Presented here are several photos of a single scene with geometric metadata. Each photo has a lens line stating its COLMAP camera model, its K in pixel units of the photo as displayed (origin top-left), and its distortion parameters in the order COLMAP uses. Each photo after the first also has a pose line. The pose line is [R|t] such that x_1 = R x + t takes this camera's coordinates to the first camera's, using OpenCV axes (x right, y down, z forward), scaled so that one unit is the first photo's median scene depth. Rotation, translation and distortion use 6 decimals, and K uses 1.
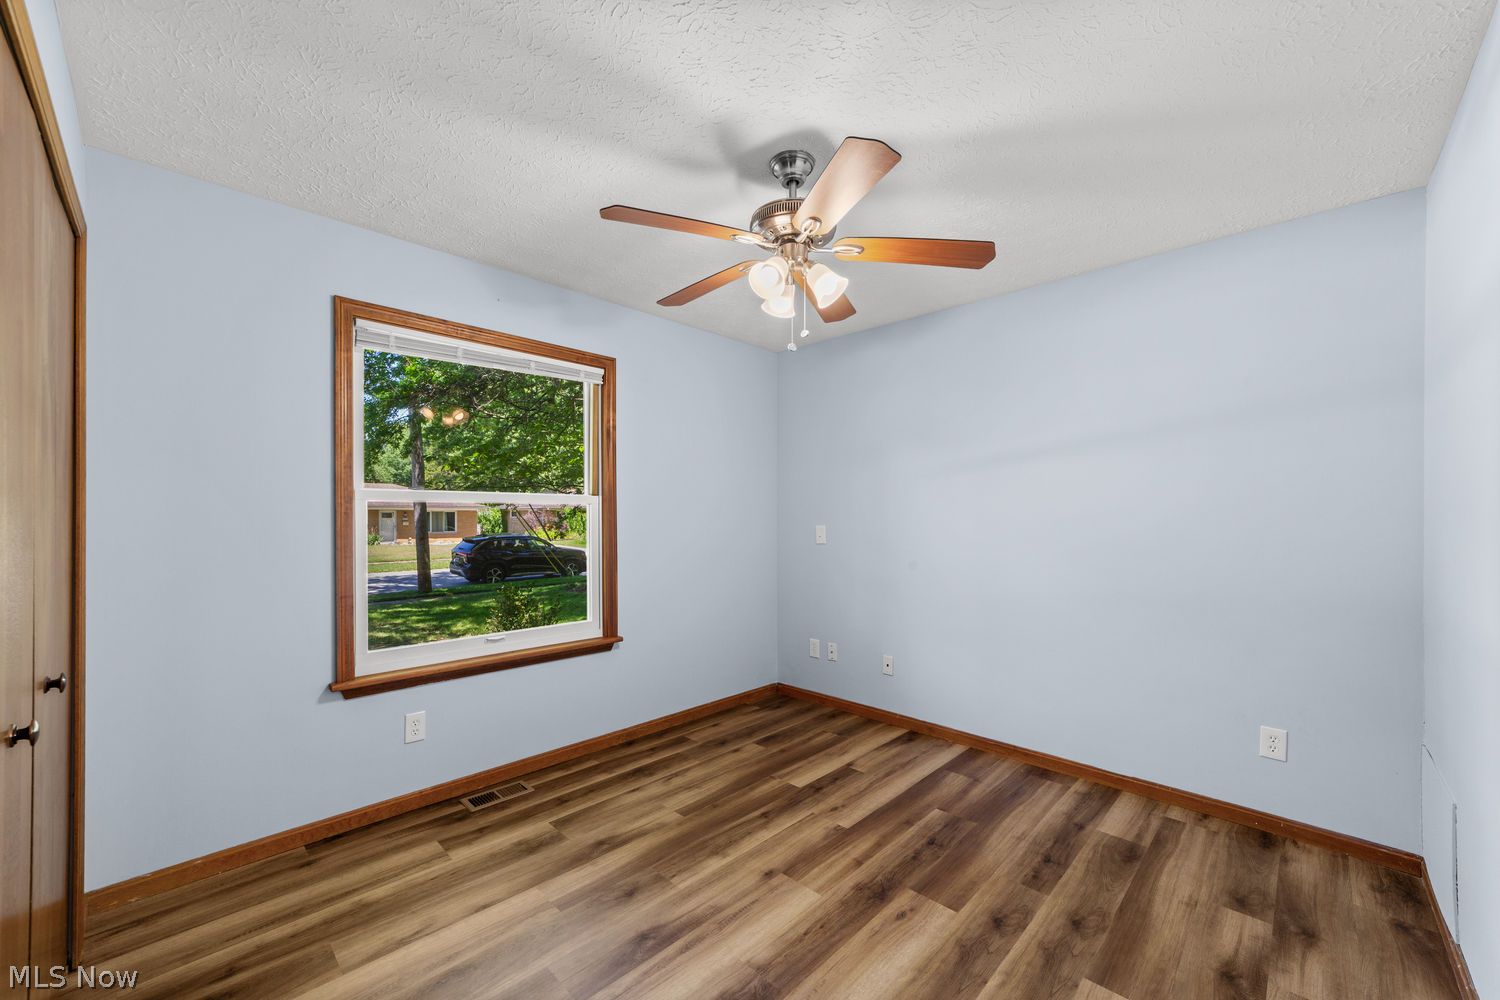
lens RADIAL K [[583.9, 0, 743.7], [0, 583.9, 509.4], [0, 0, 1]] dist [-0.018955, 0.008428]
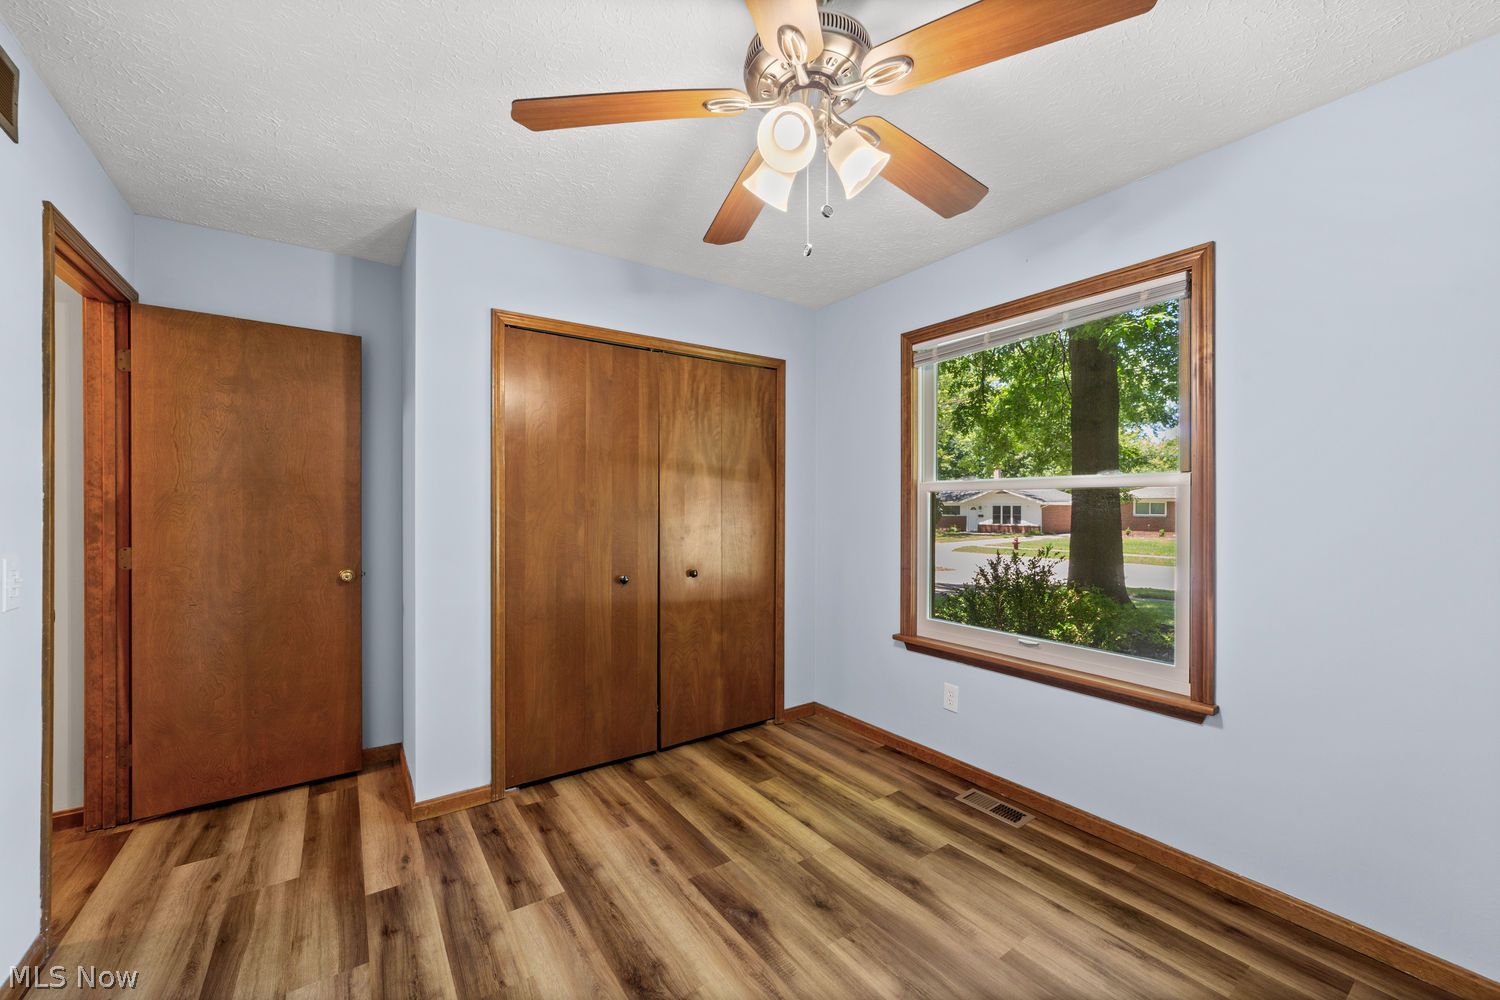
lens RADIAL K [[583.9, 0, 743.7], [0, 583.9, 509.4], [0, 0, 1]] dist [-0.018955, 0.008428]
pose [[-0.180989, 0.005324, -0.983471, 0.625016], [0.007735, 0.999962, 0.003990, 0.012953], [0.983455, -0.006885, -0.181023, 0.877619]]
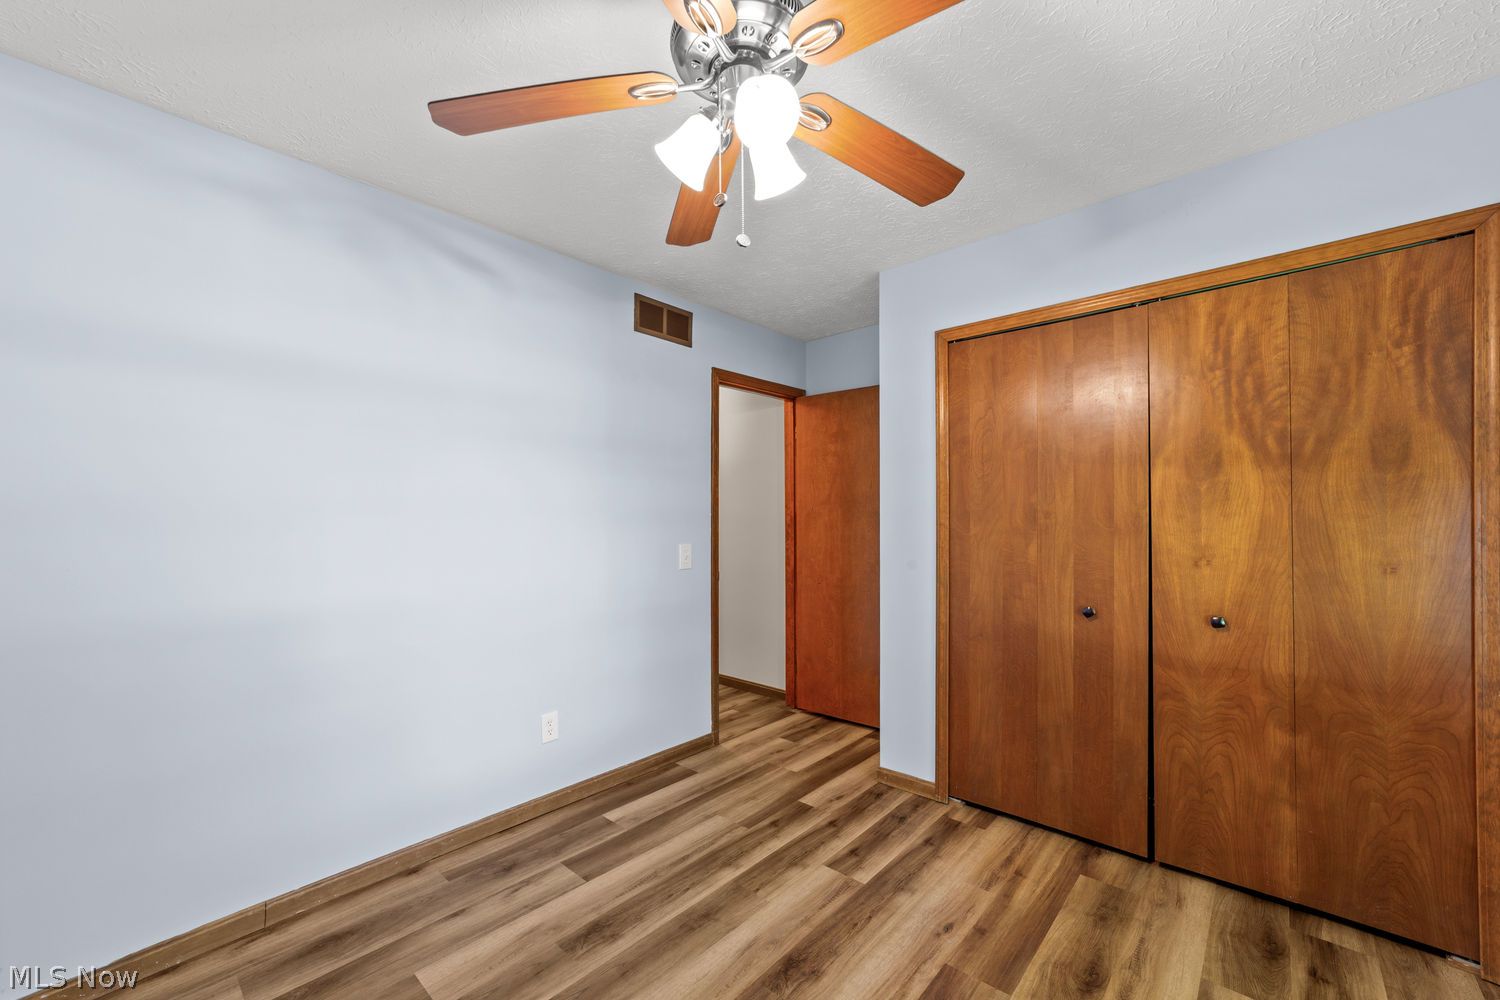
lens RADIAL K [[600.6, 0, 742.4], [0, 600.6, 518.7], [0, 0, 1]] dist [-0.019782, 0.009345]
pose [[-0.999096, 0.003245, -0.042381, 0.091922], [0.003674, 0.999943, -0.010058, 0.017066], [0.042346, -0.010204, -0.999051, 1.359503]]
